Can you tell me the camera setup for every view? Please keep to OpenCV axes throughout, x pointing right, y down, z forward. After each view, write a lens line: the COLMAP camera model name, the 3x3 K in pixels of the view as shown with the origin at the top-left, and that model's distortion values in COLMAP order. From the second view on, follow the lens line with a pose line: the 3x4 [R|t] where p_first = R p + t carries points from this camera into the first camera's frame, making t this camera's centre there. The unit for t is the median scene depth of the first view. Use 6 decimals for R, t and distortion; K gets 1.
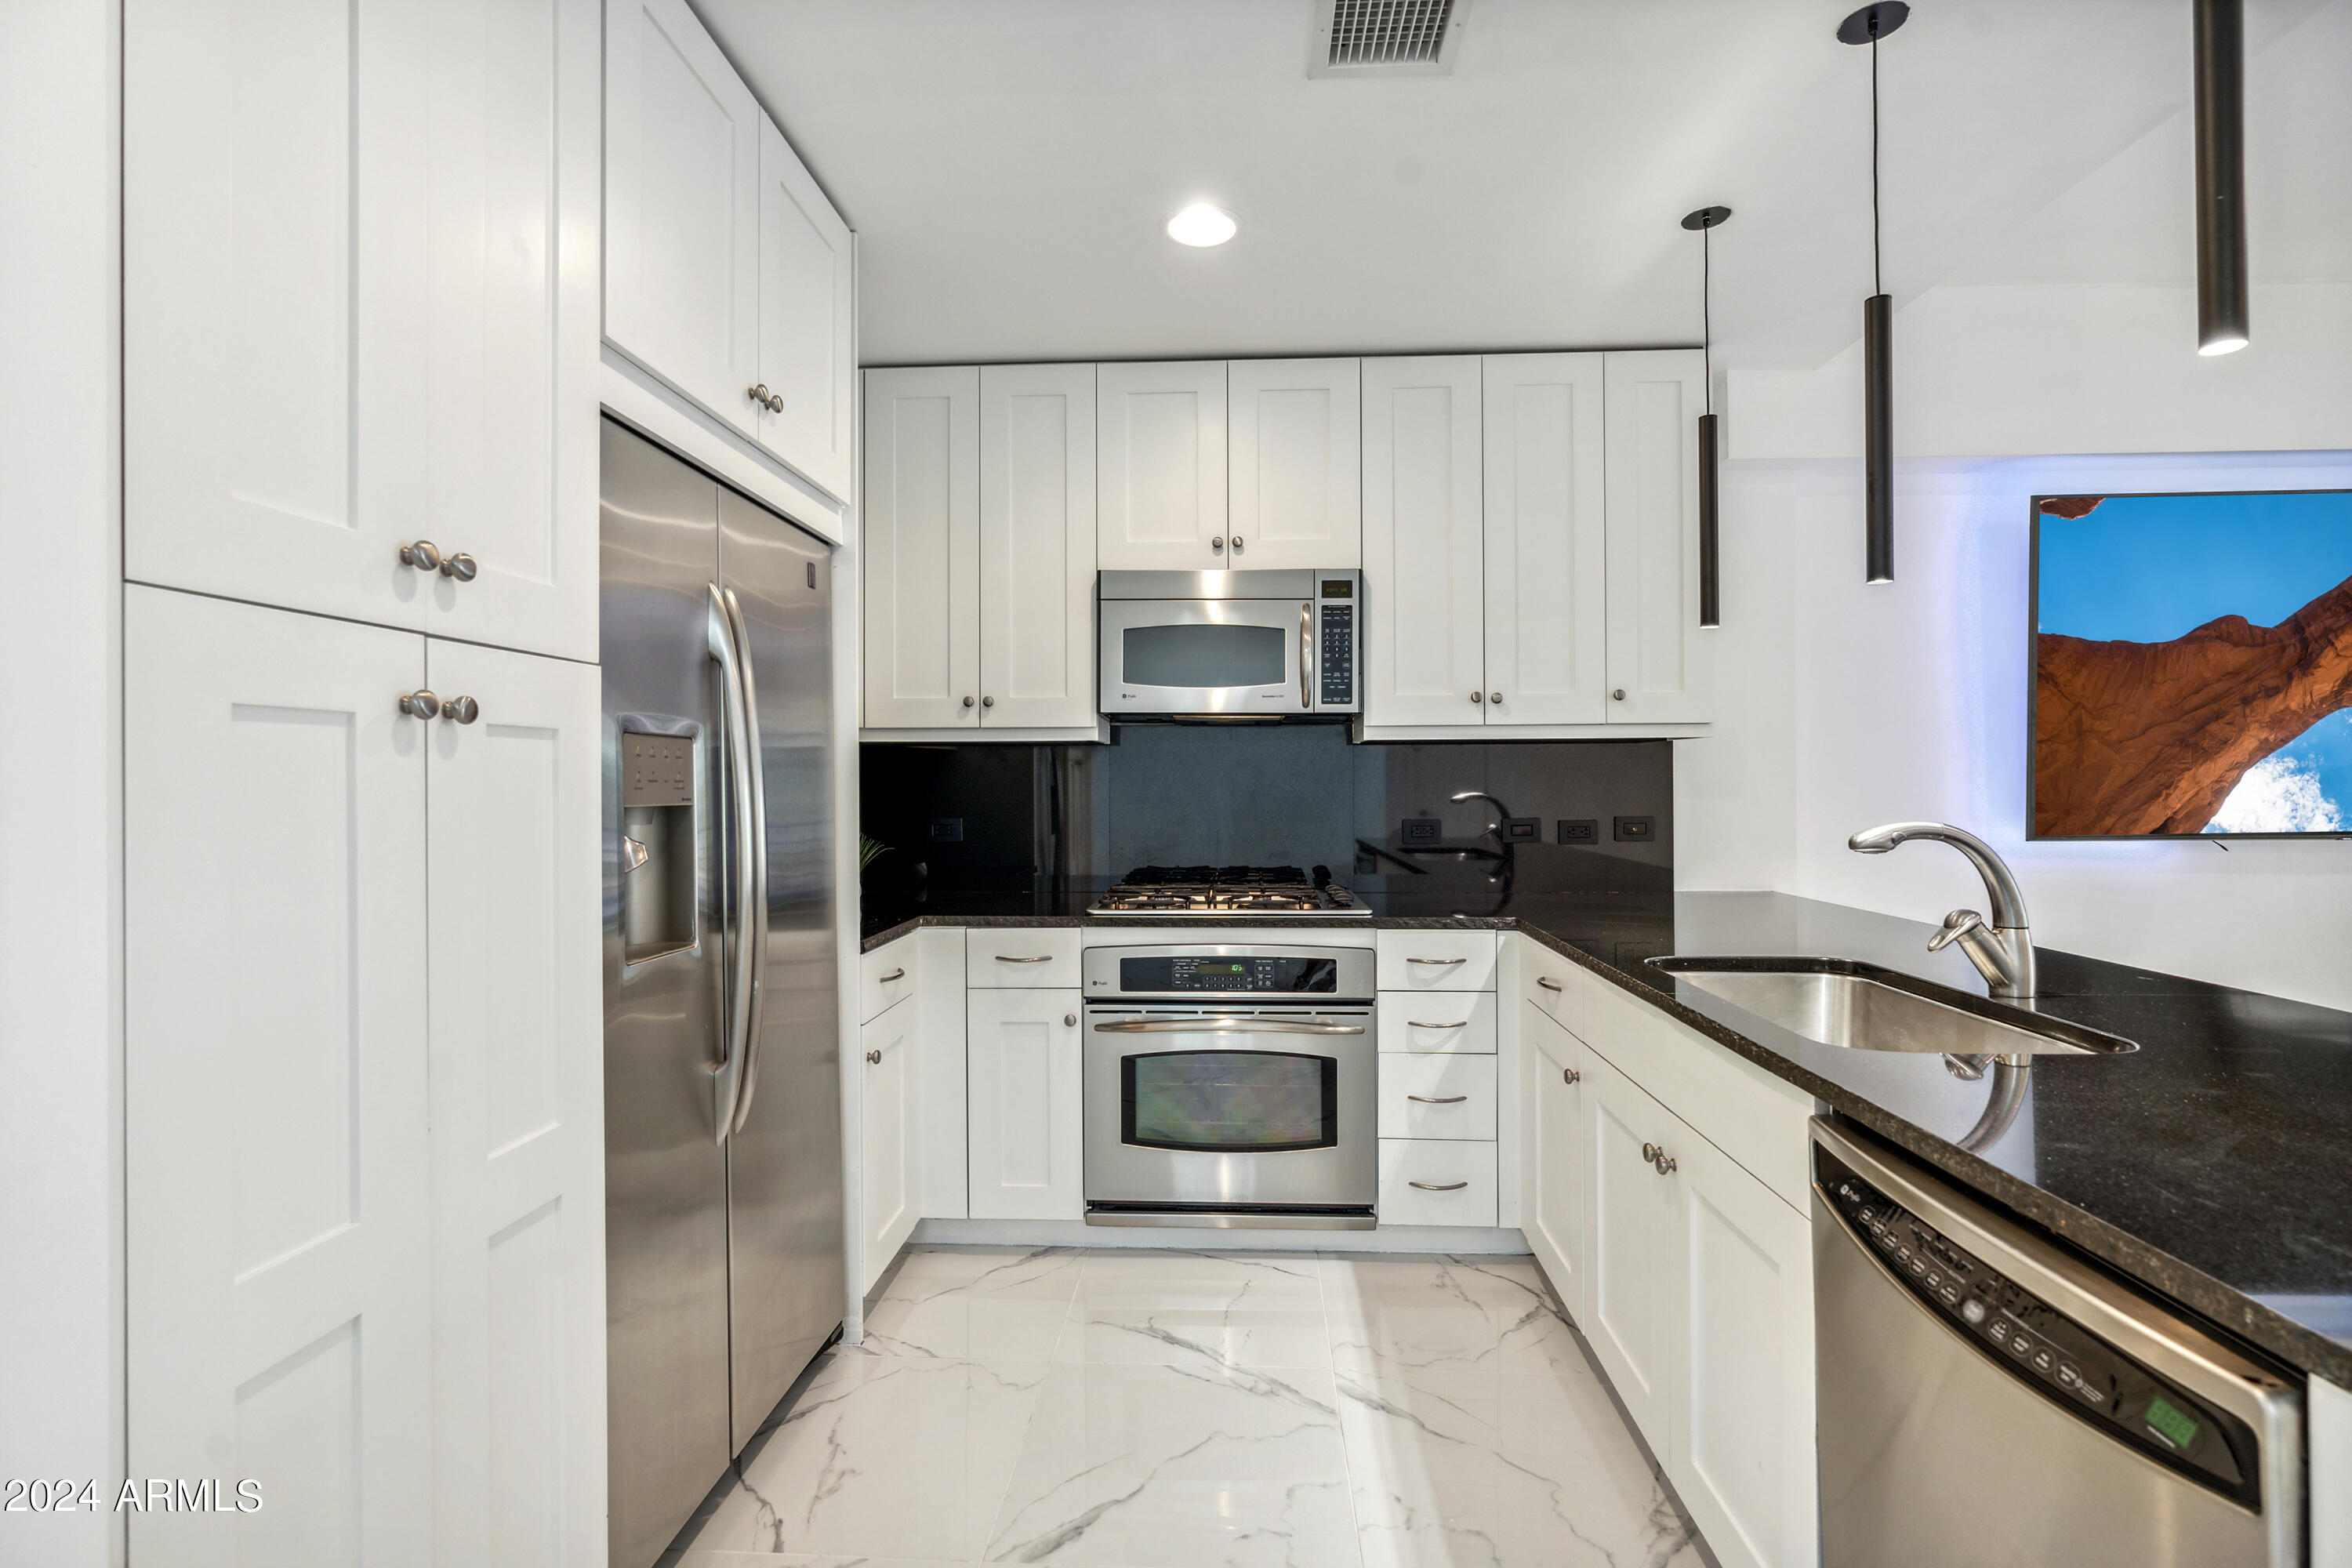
lens RADIAL K [[1077.8, 0, 1205.5], [0, 1077.8, 786.4], [0, 0, 1]] dist [-0.014231, 0.001243]
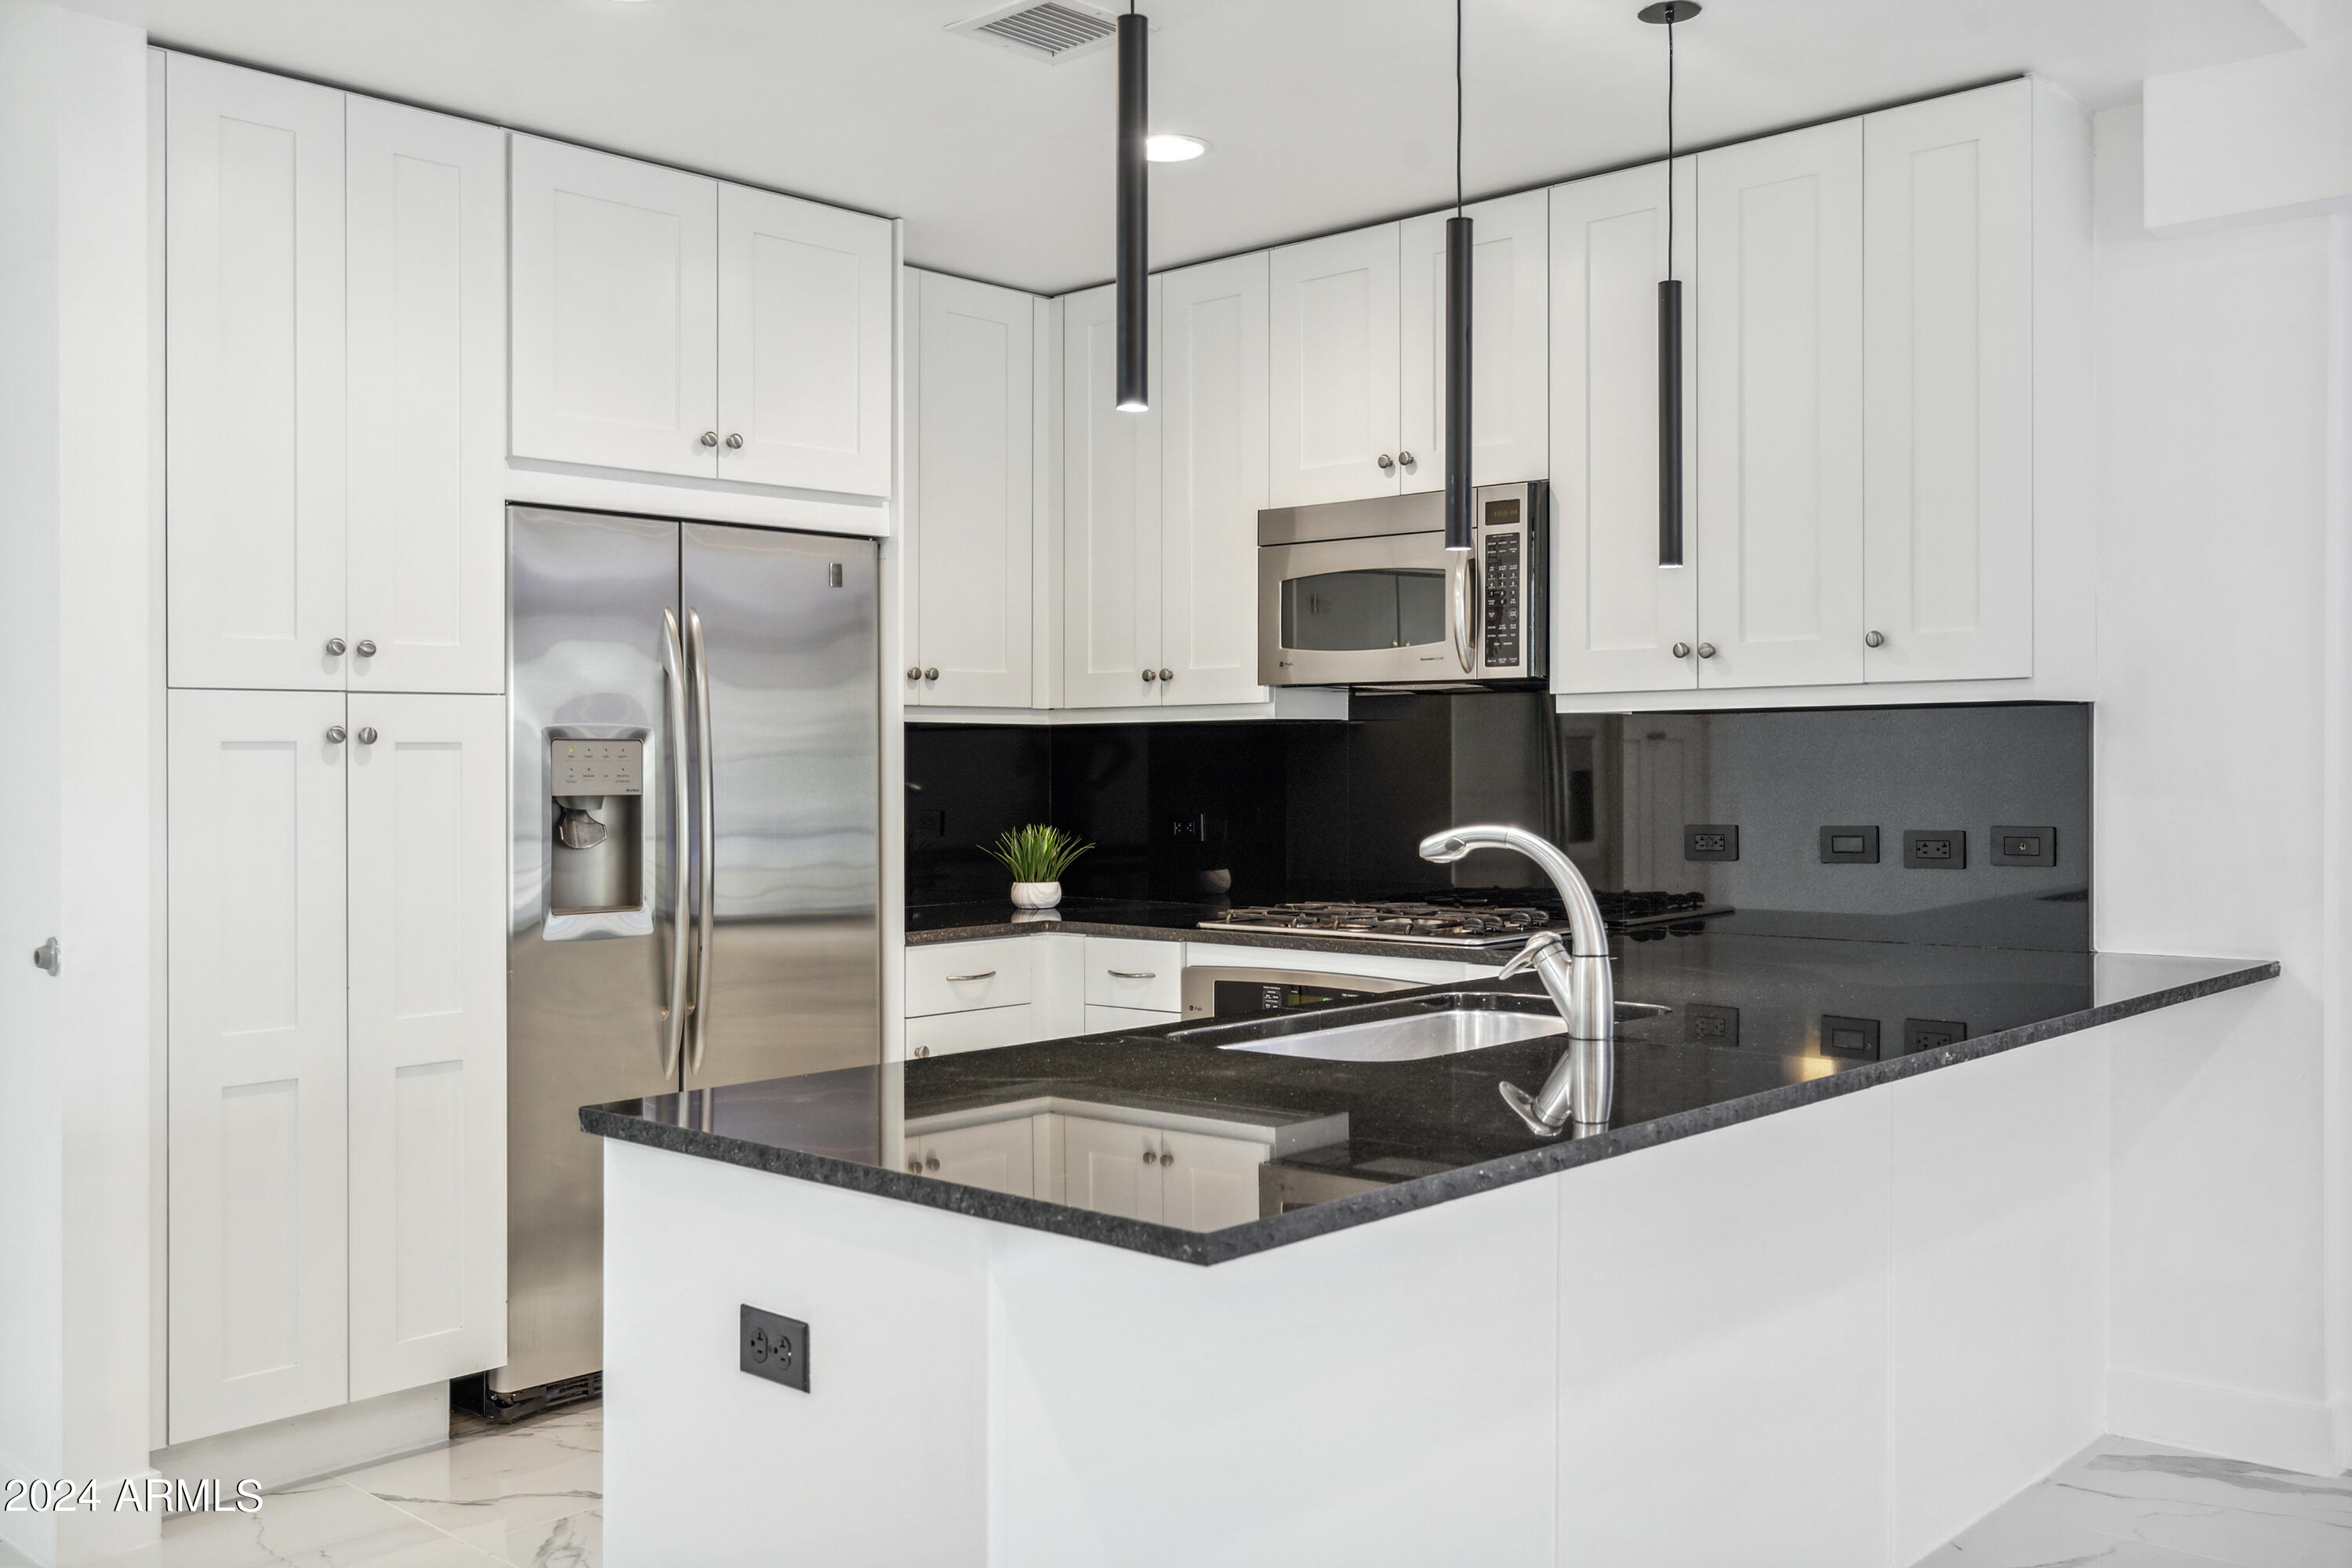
lens RADIAL K [[2076.2, 0, 1175.4], [0, 2076.2, 781.8], [0, 0, 1]] dist [0.002330, 0.011057]
pose [[0.759764, 0.006609, -0.650166, 0.882505], [0.000752, 0.999939, 0.011044, -0.013466], [0.650199, -0.008880, 0.759712, -0.234386]]
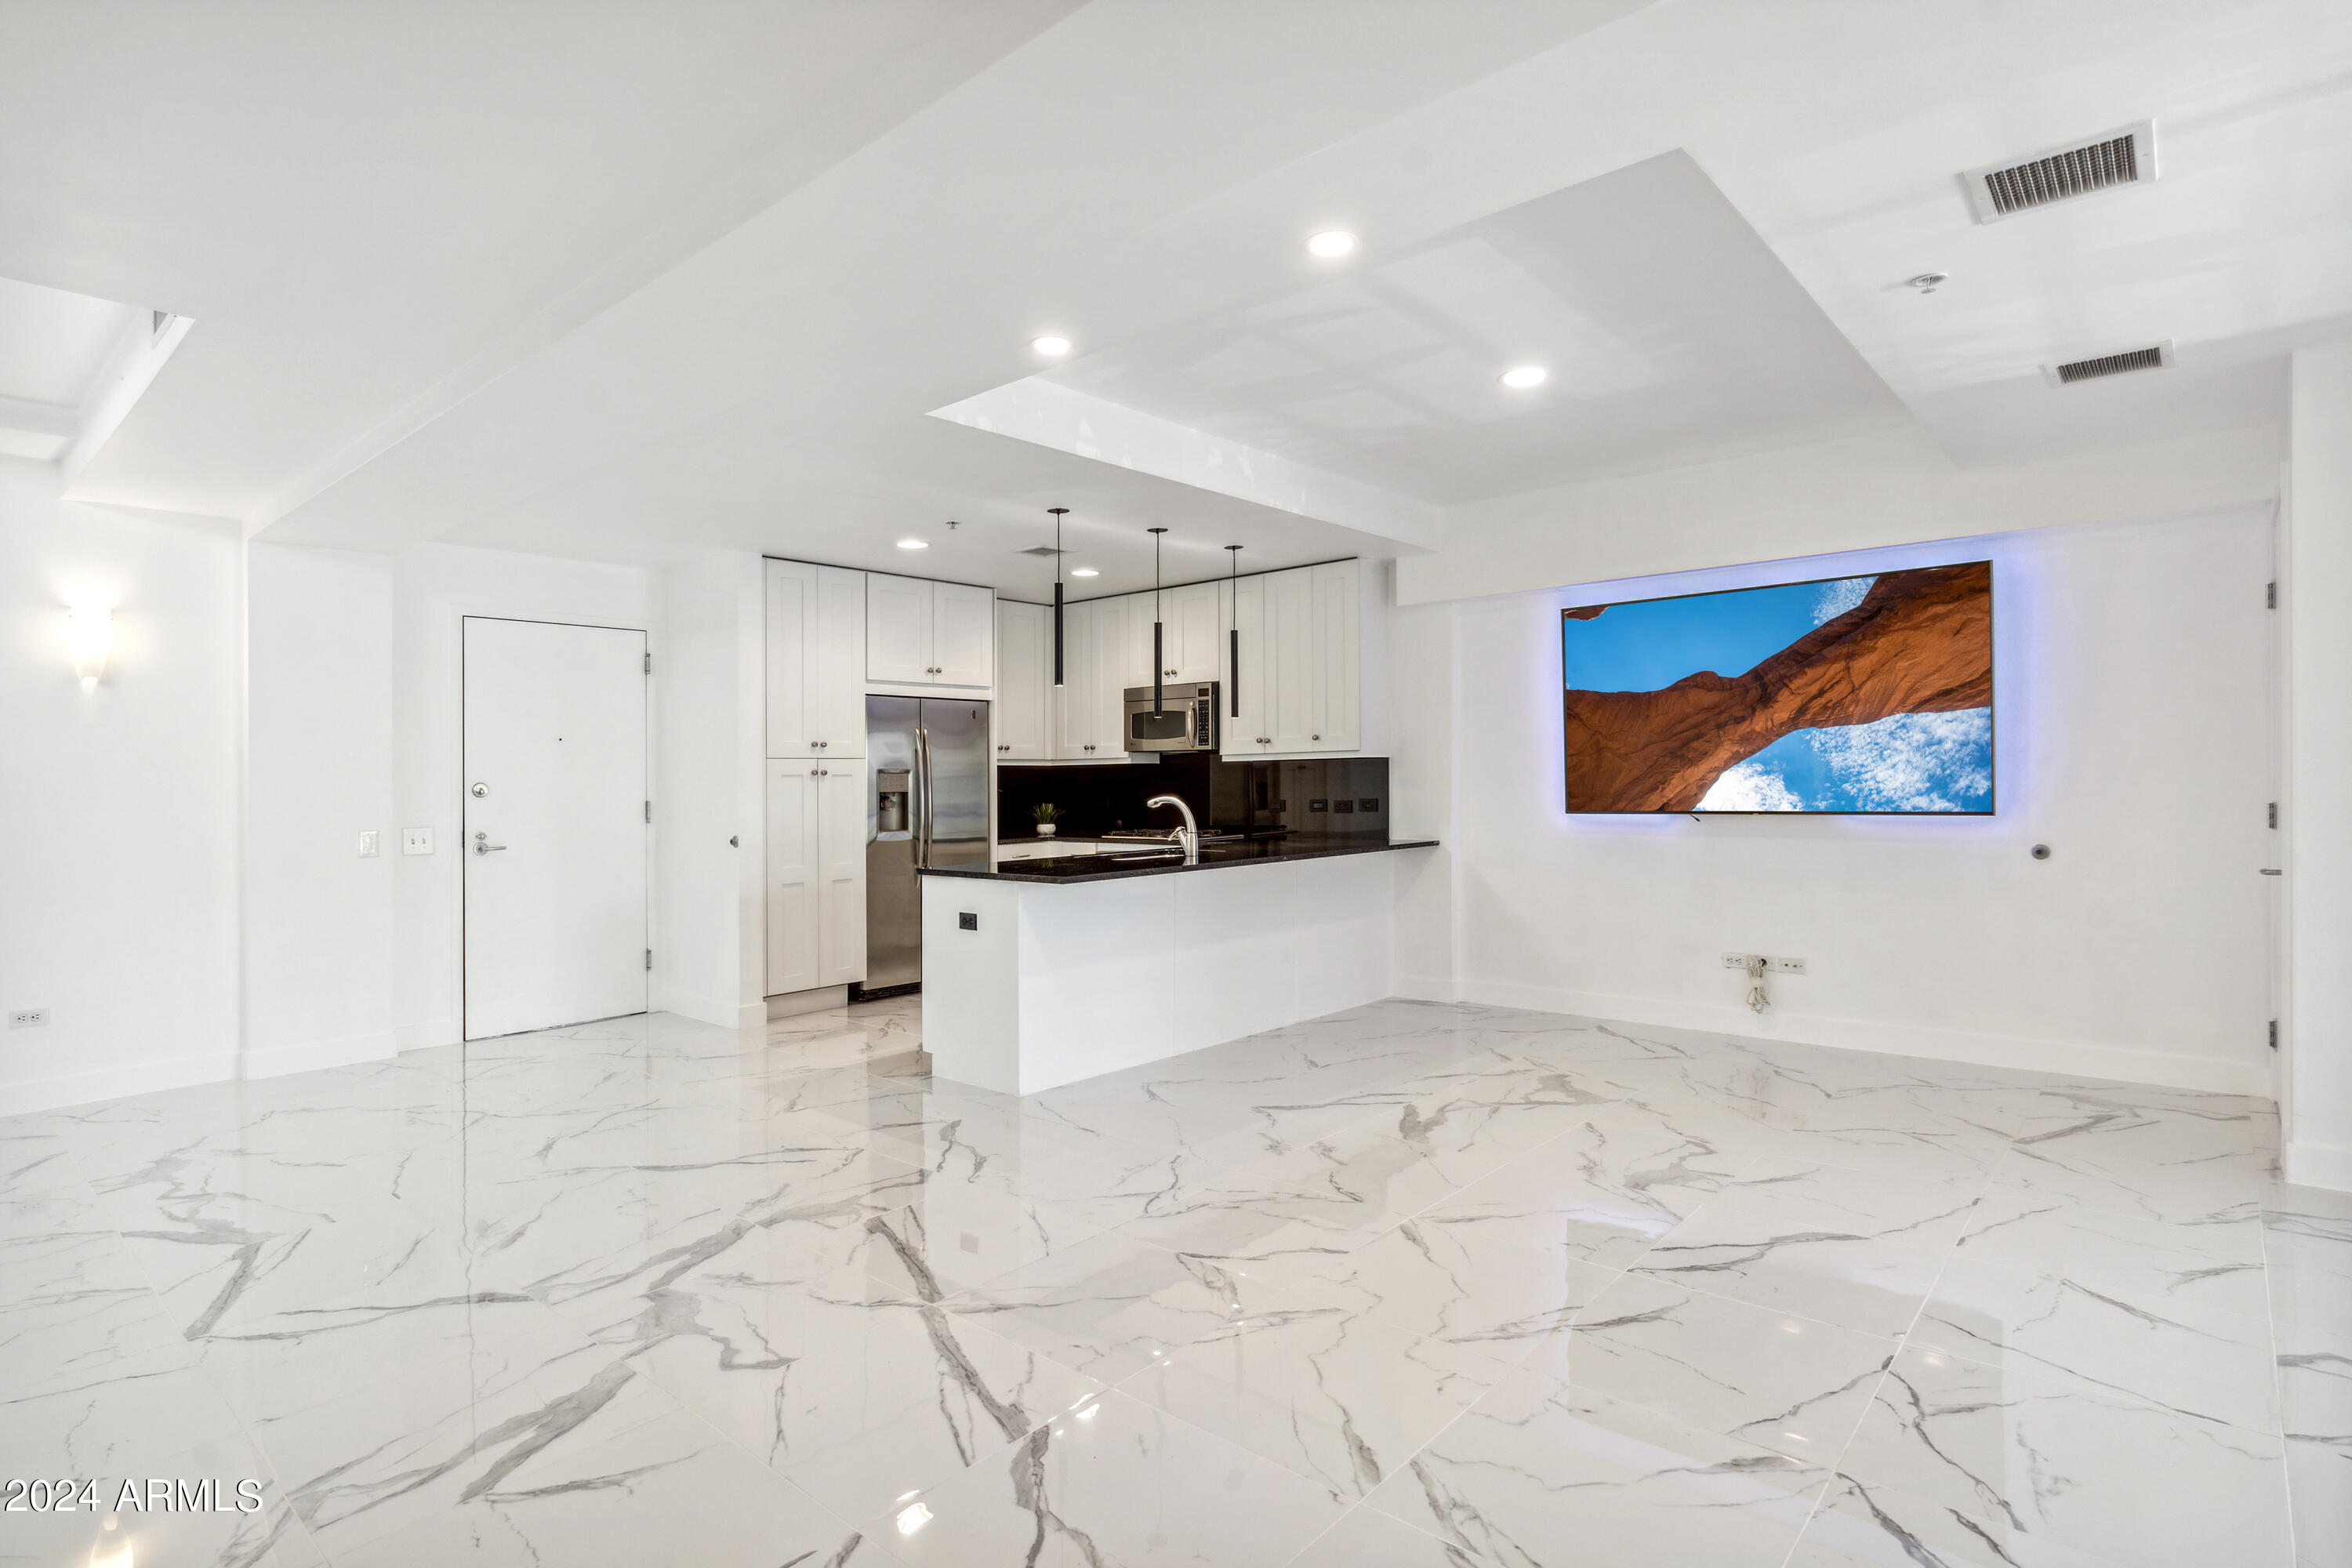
lens RADIAL K [[1186.6, 0, 1172.5], [0, 1186.6, 780.4], [0, 0, 1]] dist [-0.006277, -0.001267]
pose [[0.771118, -0.003620, -0.636682, 1.586719], [0.007077, 0.999971, 0.002885, -0.014839], [0.636653, -0.006730, 0.771121, -0.872525]]
